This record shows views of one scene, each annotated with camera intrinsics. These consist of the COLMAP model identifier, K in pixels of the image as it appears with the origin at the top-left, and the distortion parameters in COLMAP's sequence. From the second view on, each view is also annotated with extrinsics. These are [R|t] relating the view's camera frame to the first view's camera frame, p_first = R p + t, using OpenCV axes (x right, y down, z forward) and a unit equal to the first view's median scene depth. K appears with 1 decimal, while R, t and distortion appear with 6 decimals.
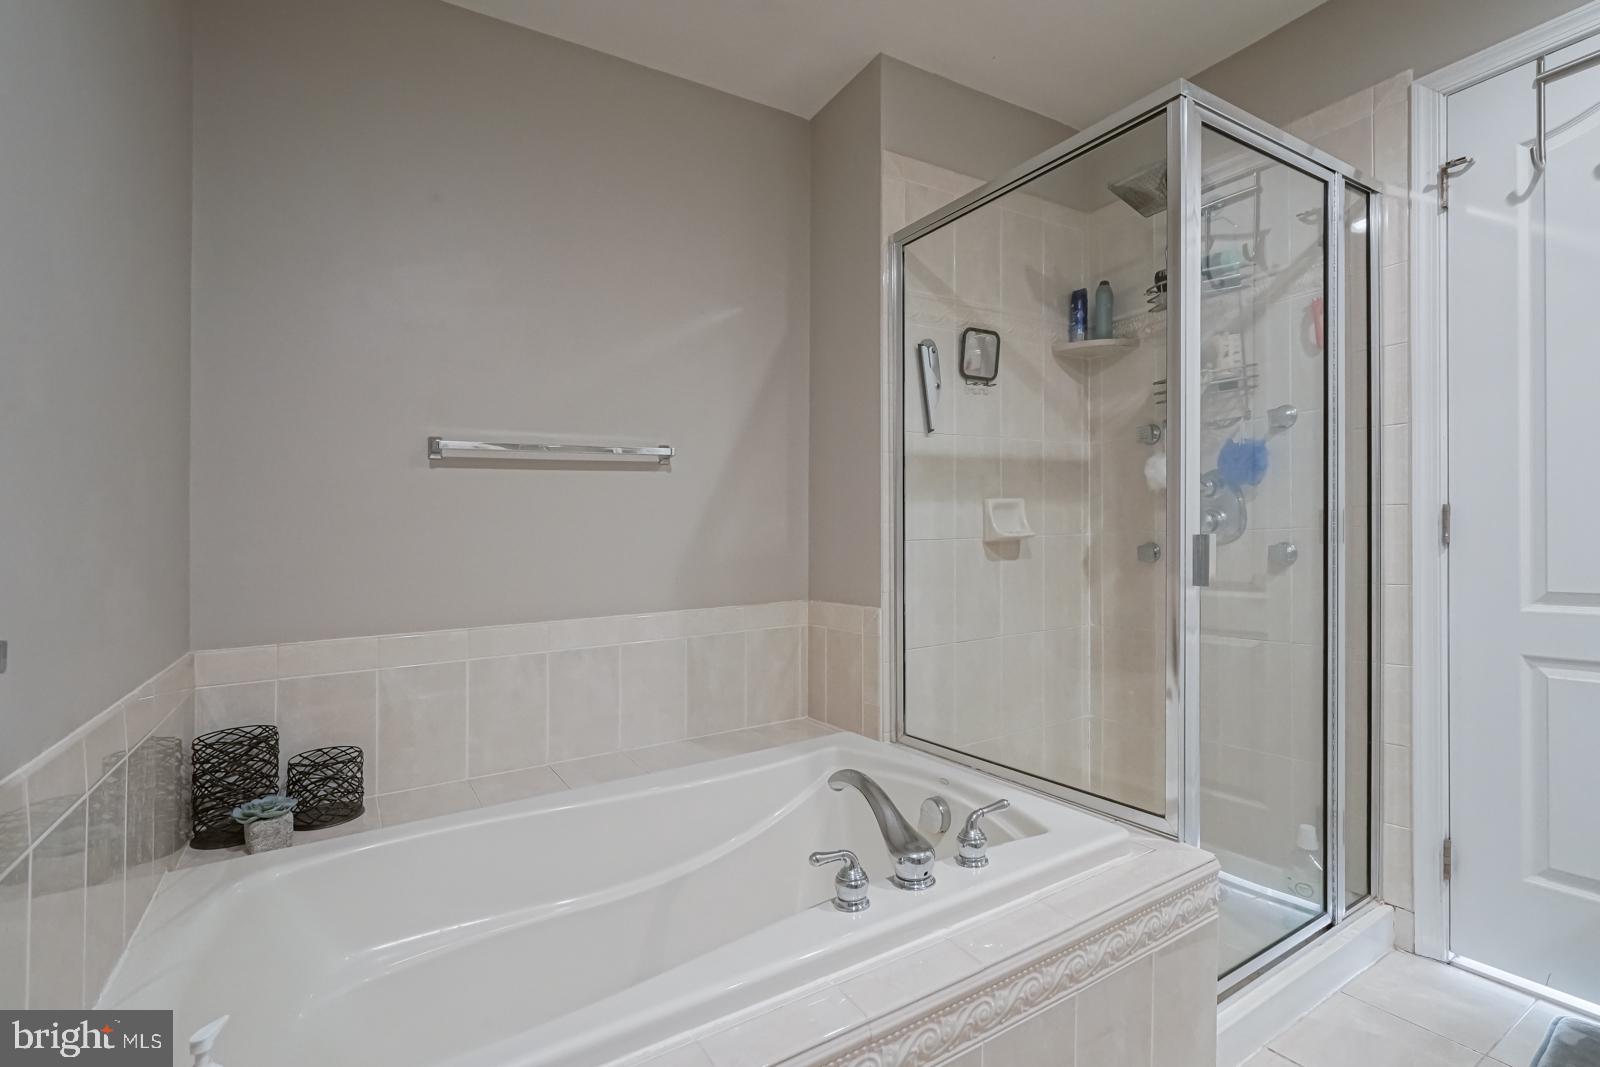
lens RADIAL K [[736.6, 0, 813.2], [0, 736.6, 535.7], [0, 0, 1]] dist [-0.005024, 0.003603]
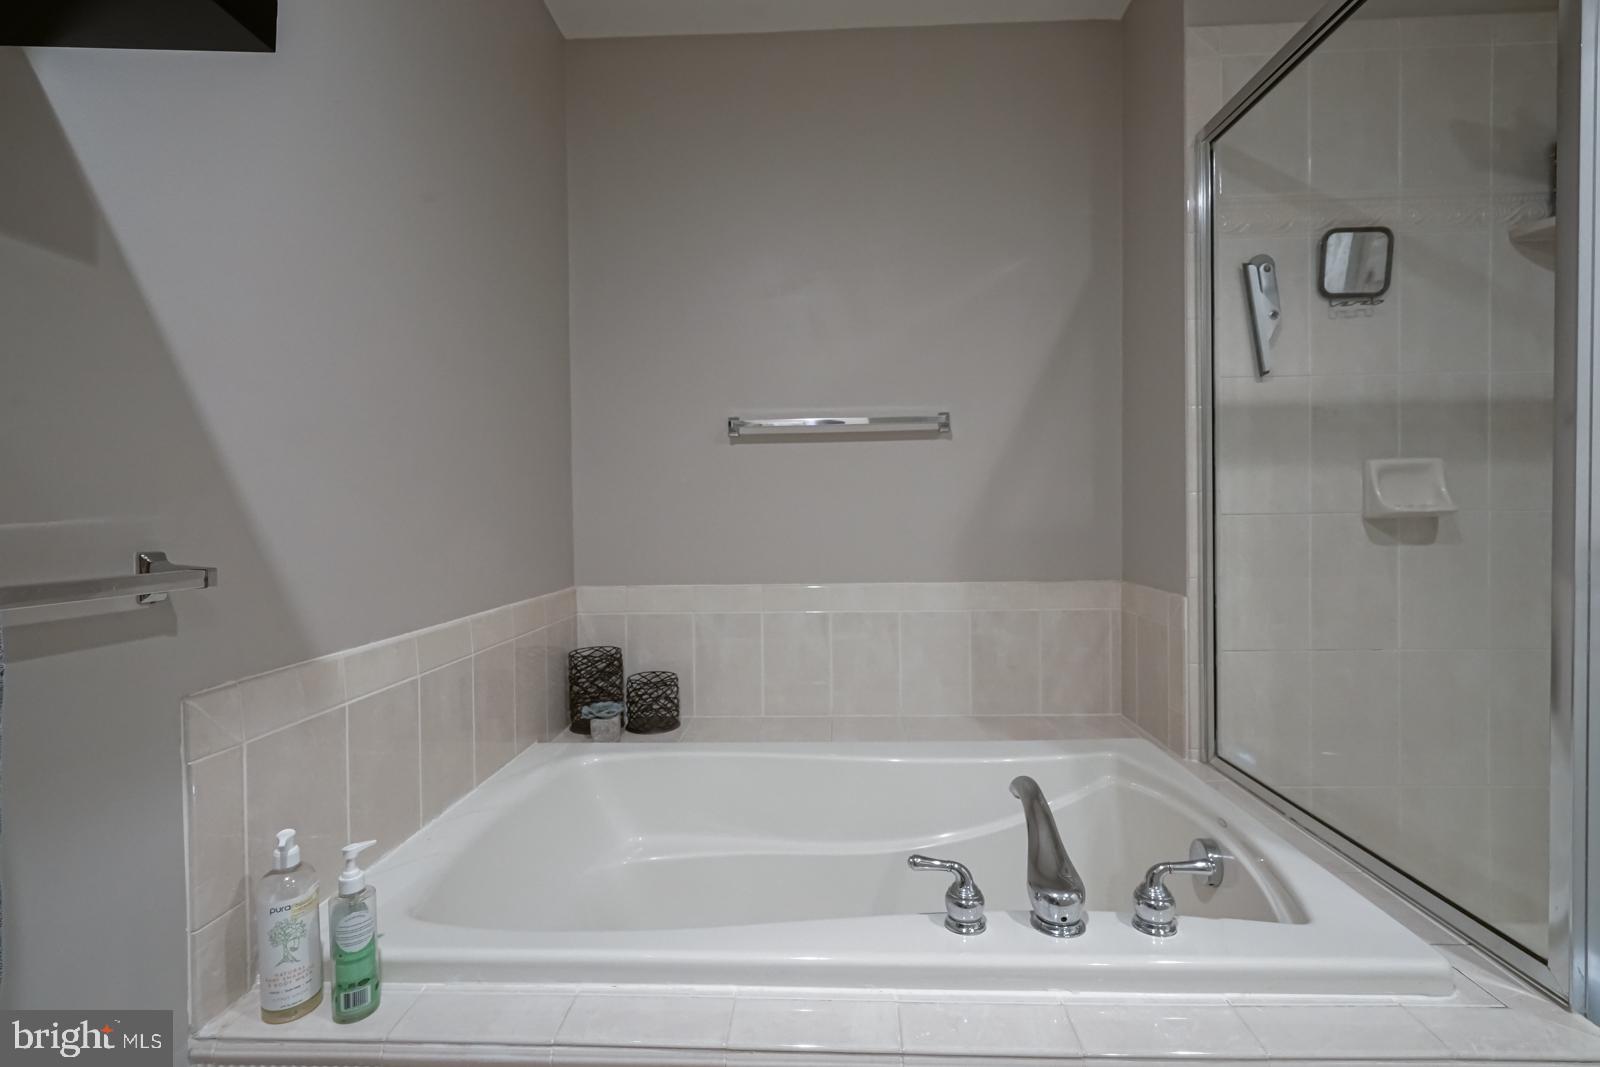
lens RADIAL K [[736.6, 0, 807.7], [0, 736.6, 521.2], [0, 0, 1]] dist [-0.005024, 0.003603]
pose [[0.827771, 0.024198, -0.560544, 0.204622], [-0.010242, 0.999555, 0.028025, -0.004324], [0.560972, -0.017457, 0.827650, 0.090946]]
